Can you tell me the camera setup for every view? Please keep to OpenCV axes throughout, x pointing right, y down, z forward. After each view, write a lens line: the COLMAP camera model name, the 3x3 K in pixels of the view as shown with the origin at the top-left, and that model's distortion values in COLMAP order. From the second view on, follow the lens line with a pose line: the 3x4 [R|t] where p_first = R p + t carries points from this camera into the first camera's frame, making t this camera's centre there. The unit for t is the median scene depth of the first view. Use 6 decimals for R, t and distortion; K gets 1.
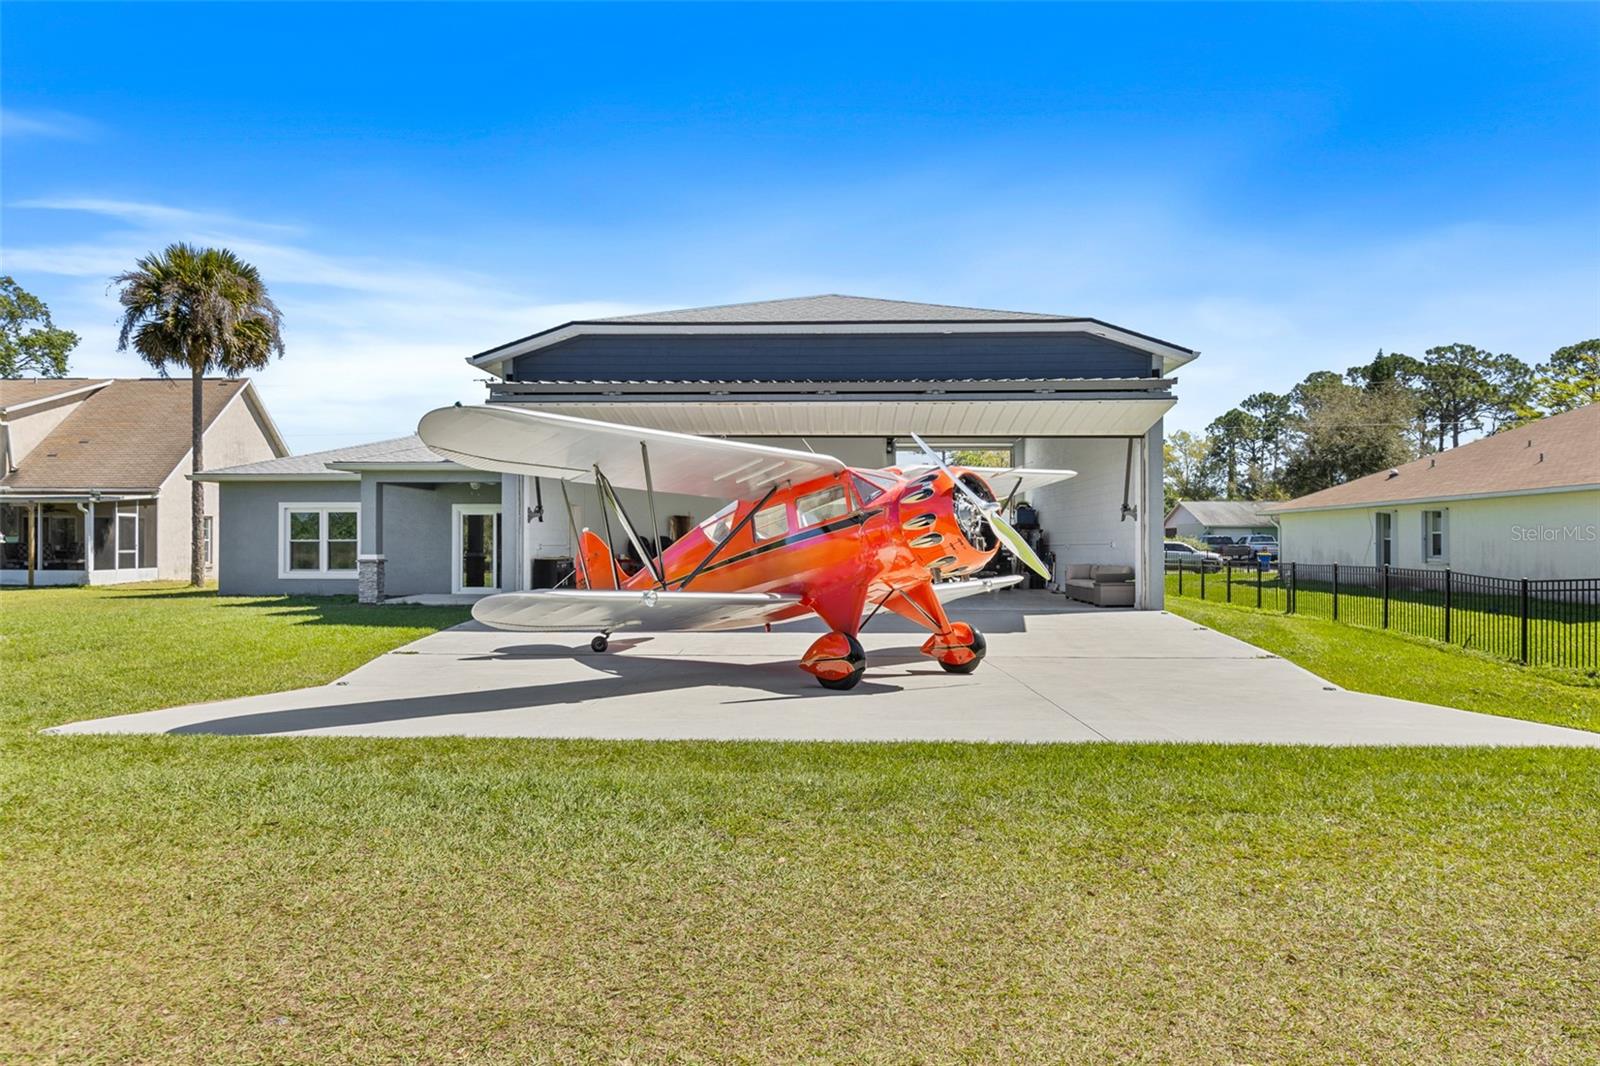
lens RADIAL K [[1077.0, 0, 792.4], [0, 1077.0, 538.3], [0, 0, 1]] dist [0.007077, 0.001413]
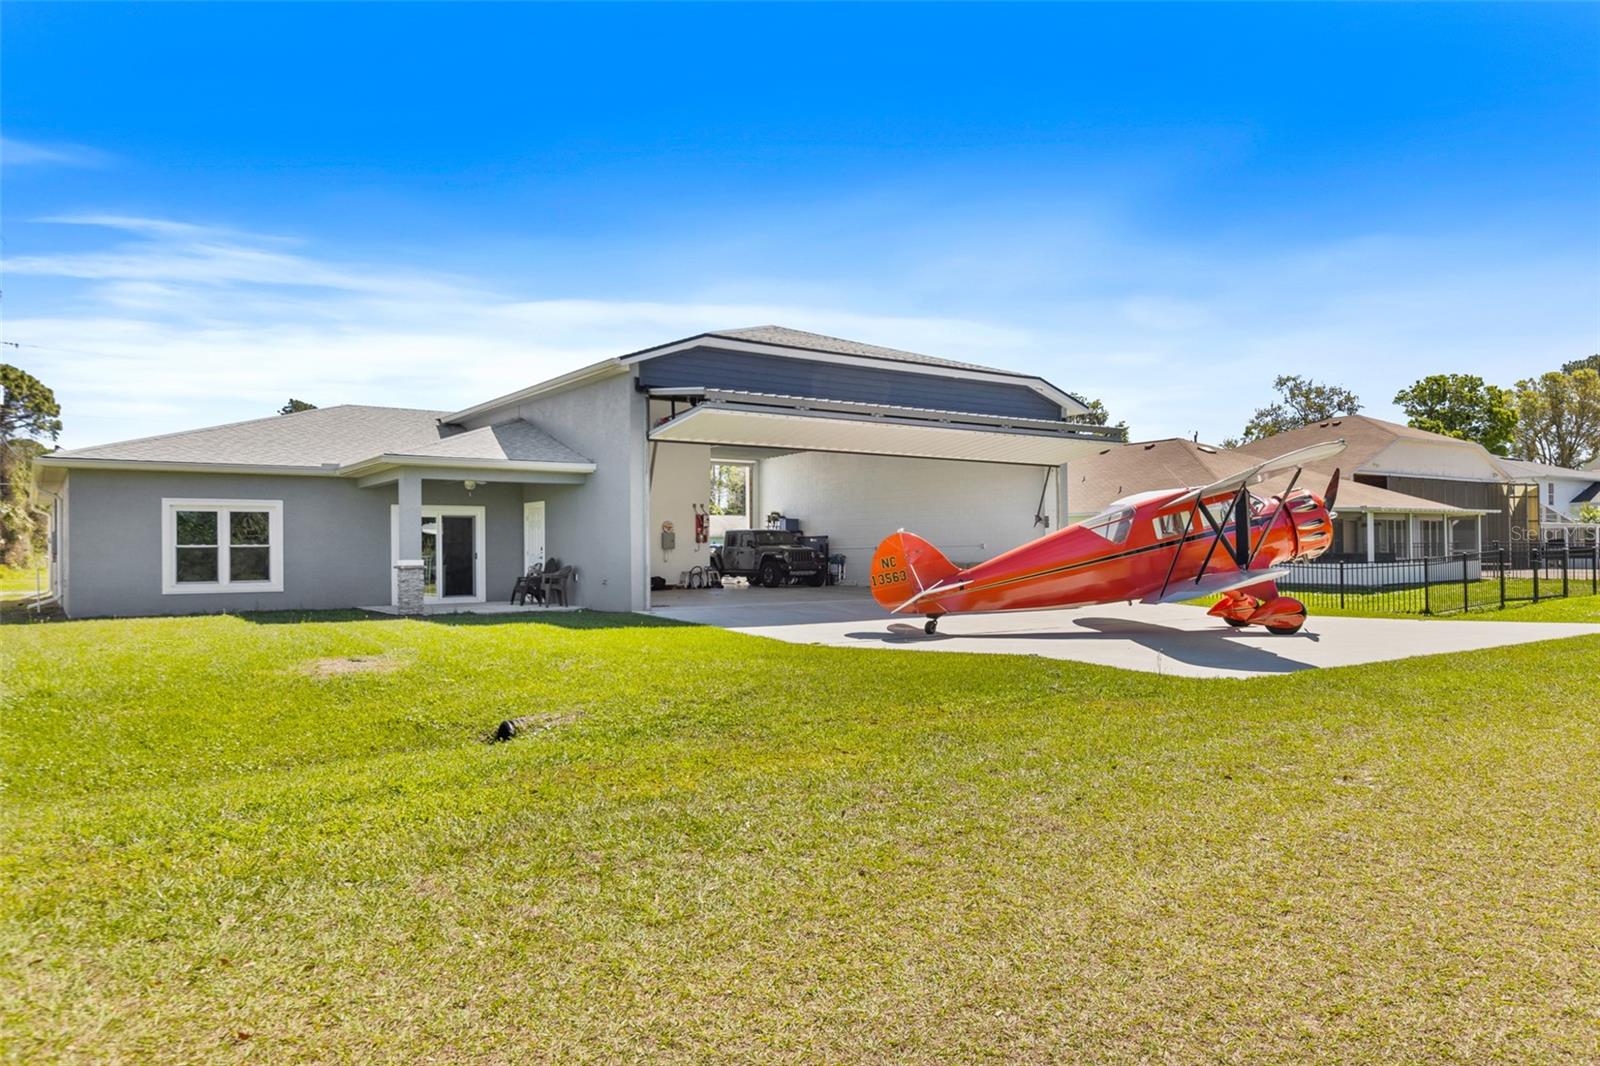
lens RADIAL K [[1077.0, 0, 792.4], [0, 1077.0, 538.3], [0, 0, 1]] dist [0.007077, 0.001413]
pose [[0.791130, 0.001189, 0.611647, -0.691560], [0.005451, 0.999945, -0.008994, 0.007049], [-0.611624, 0.010449, 0.791080, 0.108486]]
